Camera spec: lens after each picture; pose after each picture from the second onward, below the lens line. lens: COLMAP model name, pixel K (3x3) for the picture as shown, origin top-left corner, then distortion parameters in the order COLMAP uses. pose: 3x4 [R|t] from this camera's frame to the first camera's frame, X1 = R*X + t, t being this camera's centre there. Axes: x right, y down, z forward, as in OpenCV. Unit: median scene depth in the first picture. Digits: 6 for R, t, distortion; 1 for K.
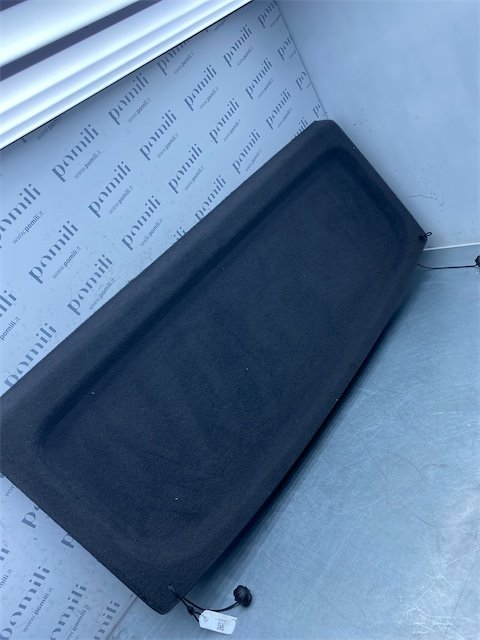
lens RADIAL K [[501.0, 0, 240.0], [0, 501.0, 320.0], [0, 0, 1]] dist [0.000864, -0.009573]
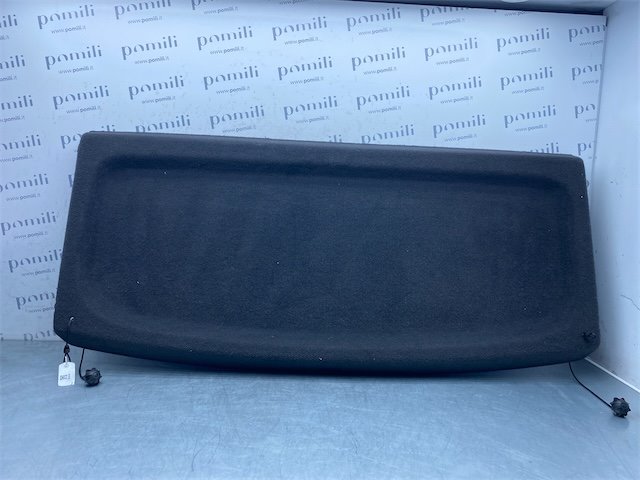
lens RADIAL K [[501.0, 0, 322.5], [0, 501.0, 232.0], [0, 0, 1]] dist [0.000864, -0.009573]
pose [[0.583110, 0.572710, -0.576182, 0.658705], [-0.679074, 0.732910, 0.041253, -0.055332], [0.445915, 0.367216, 0.816279, 0.196991]]
